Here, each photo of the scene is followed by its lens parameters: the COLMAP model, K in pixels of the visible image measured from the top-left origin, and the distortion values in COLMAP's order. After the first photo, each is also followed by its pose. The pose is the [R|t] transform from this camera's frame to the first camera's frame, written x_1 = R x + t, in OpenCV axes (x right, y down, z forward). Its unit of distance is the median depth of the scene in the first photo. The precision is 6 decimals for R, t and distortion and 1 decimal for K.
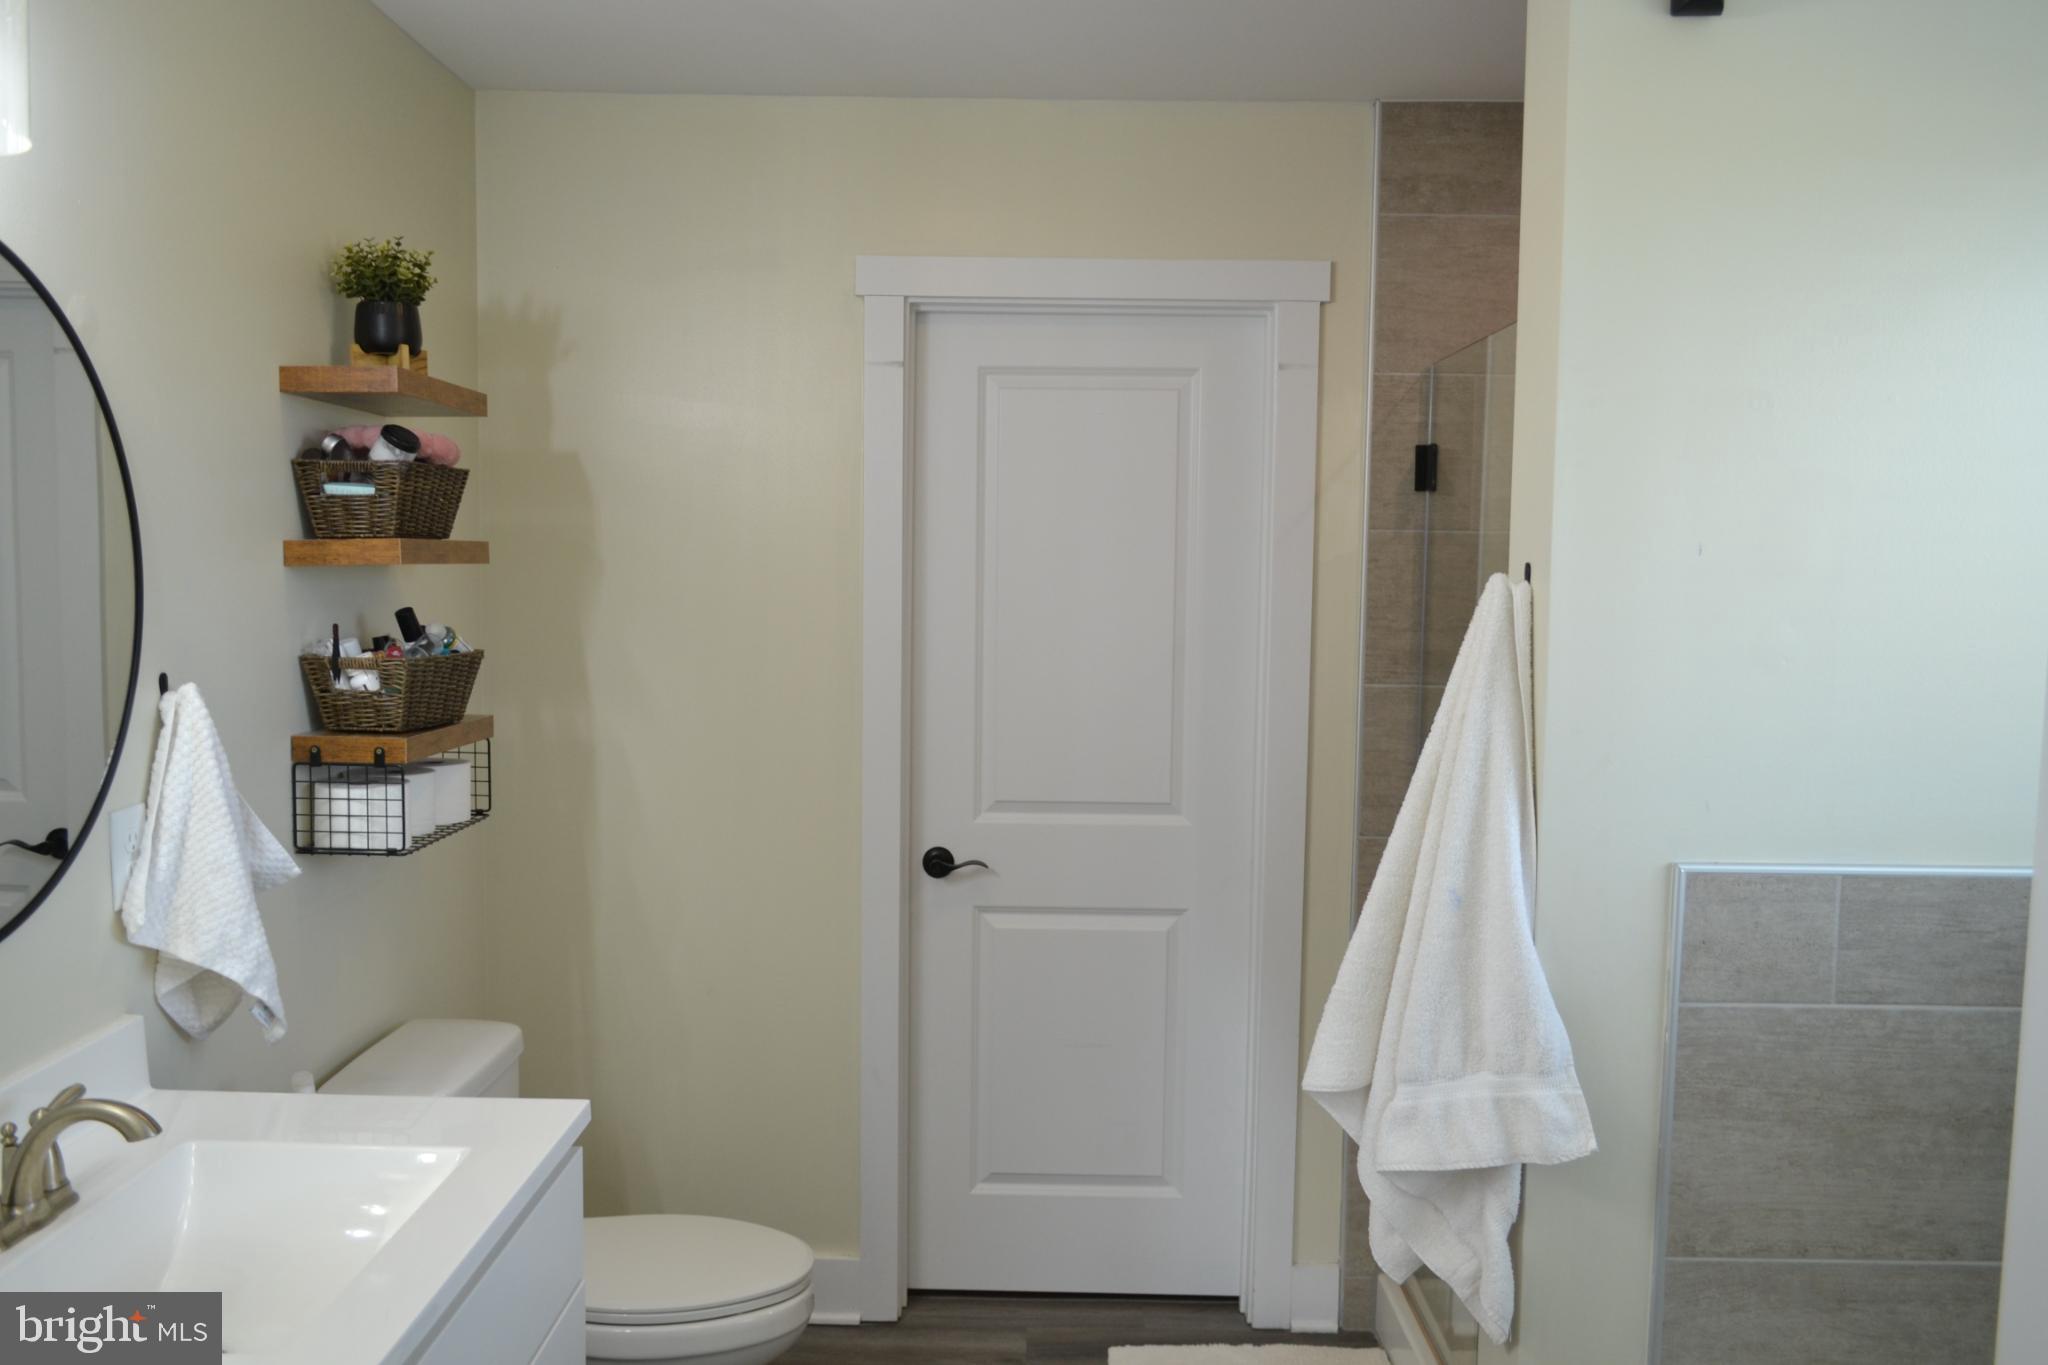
lens RADIAL K [[1615.0, 0, 1024.0], [0, 1615.0, 682.5], [0, 0, 1]] dist [-0.010611, 0.006624]
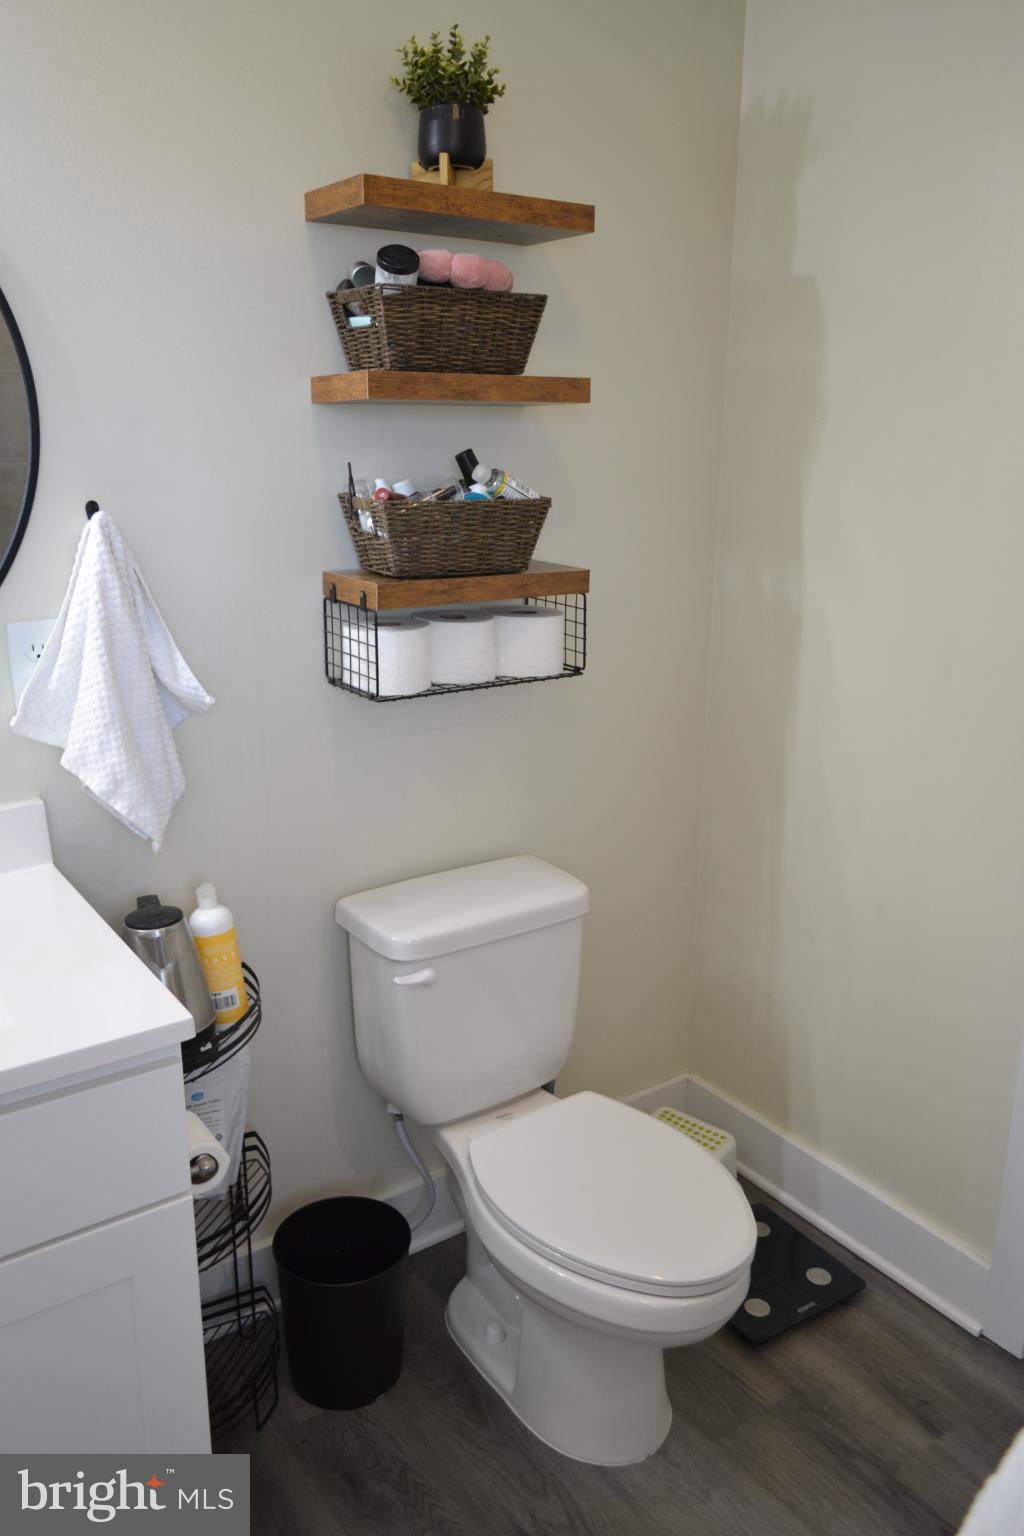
lens RADIAL K [[1211.2, 0, 508.6], [0, 1211.2, 758.1], [0, 0, 1]] dist [-0.010611, 0.006624]
pose [[0.581946, 0.210897, -0.785405, 0.250716], [-0.063127, 0.974589, 0.214923, -0.024189], [0.810774, -0.075493, 0.580471, 0.608443]]
